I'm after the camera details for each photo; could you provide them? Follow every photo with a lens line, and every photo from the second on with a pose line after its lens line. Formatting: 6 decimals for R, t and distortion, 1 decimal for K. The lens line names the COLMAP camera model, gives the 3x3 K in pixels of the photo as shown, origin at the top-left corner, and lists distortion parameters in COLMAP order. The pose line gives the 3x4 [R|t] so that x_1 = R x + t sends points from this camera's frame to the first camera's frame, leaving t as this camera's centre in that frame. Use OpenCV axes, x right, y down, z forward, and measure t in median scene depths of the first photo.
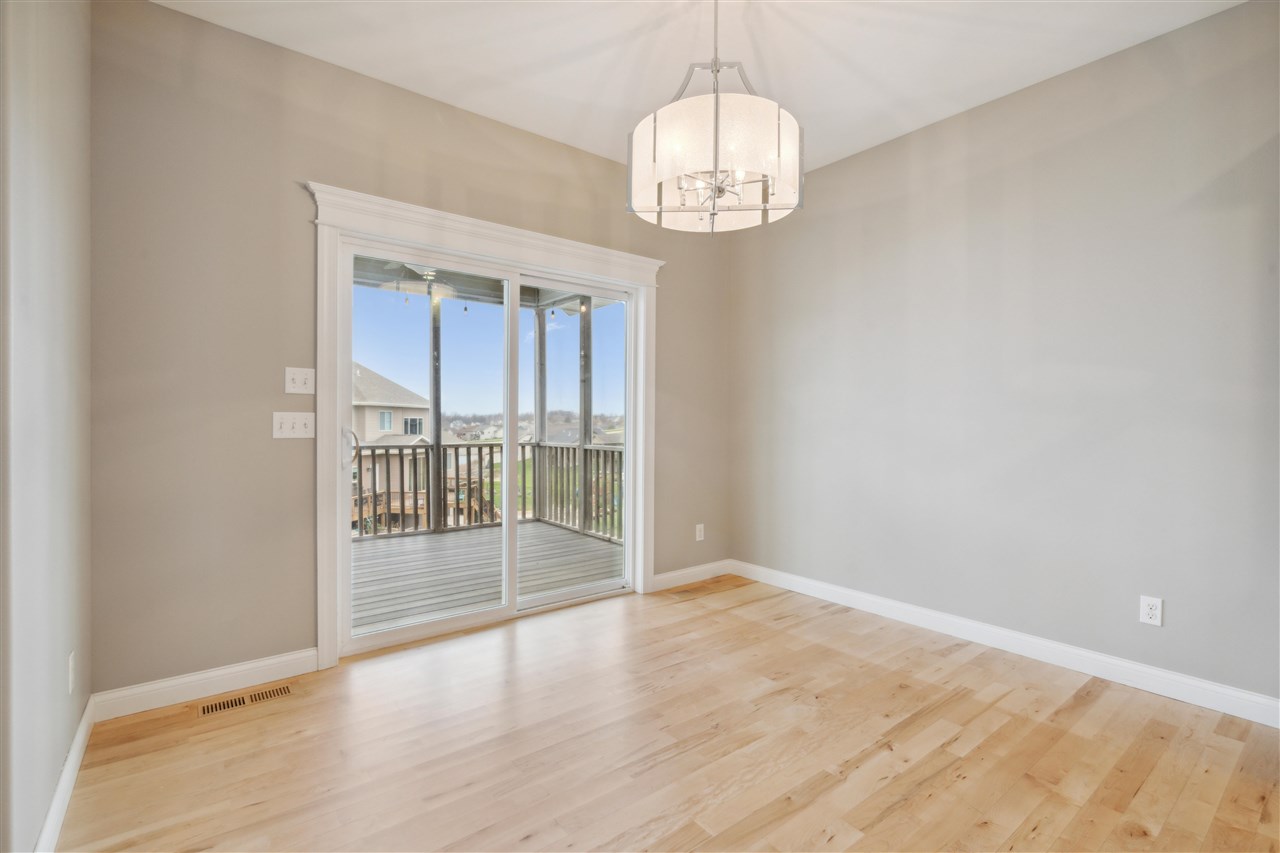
lens RADIAL K [[588.9, 0, 635.4], [0, 588.9, 425.1], [0, 0, 1]] dist [-0.002572, 0.000431]
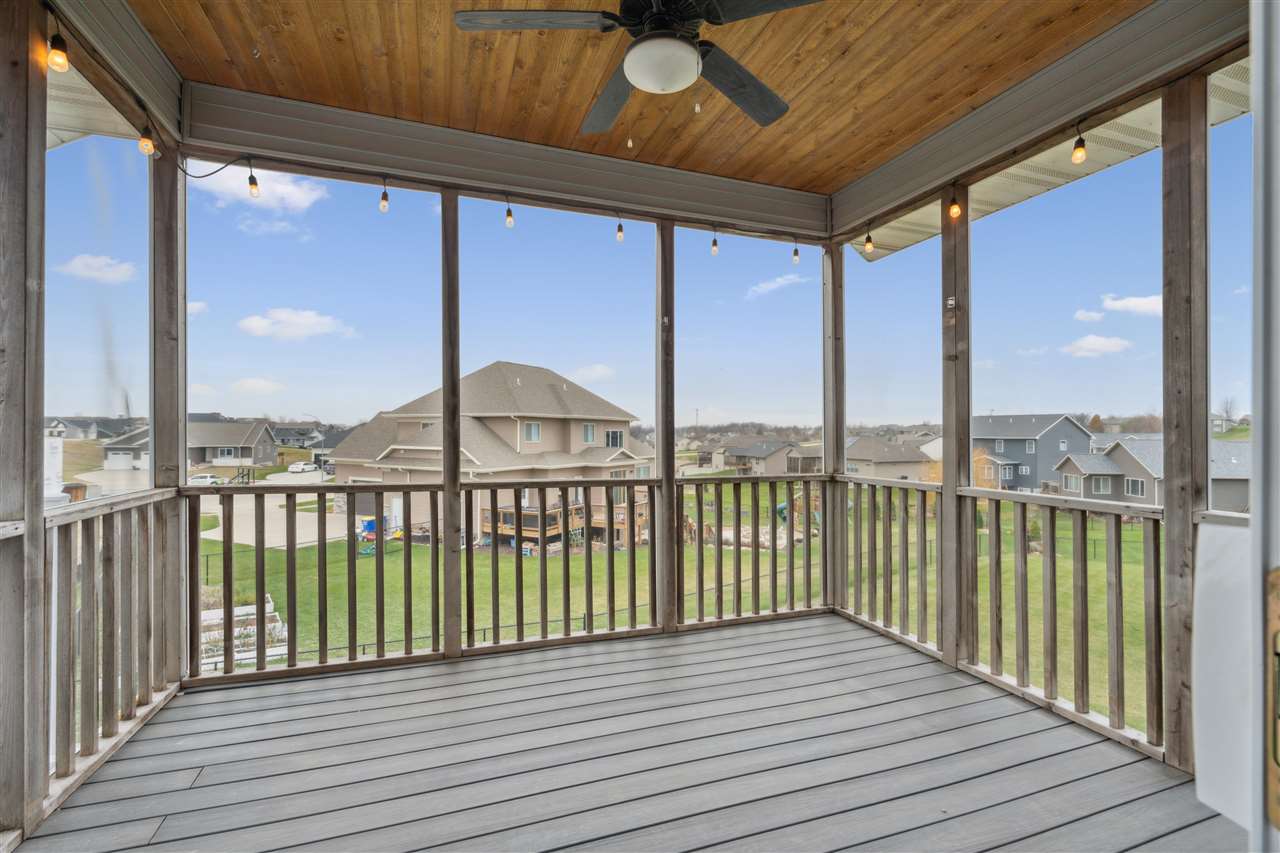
lens RADIAL K [[581.7, 0, 641.9], [0, 581.7, 428.3], [0, 0, 1]] dist [0.000578, -0.000069]
pose [[0.951942, -0.004056, -0.306251, -0.298959], [-0.000646, 0.999883, -0.015251, -0.012552], [0.306277, 0.014716, 0.951829, 0.722805]]
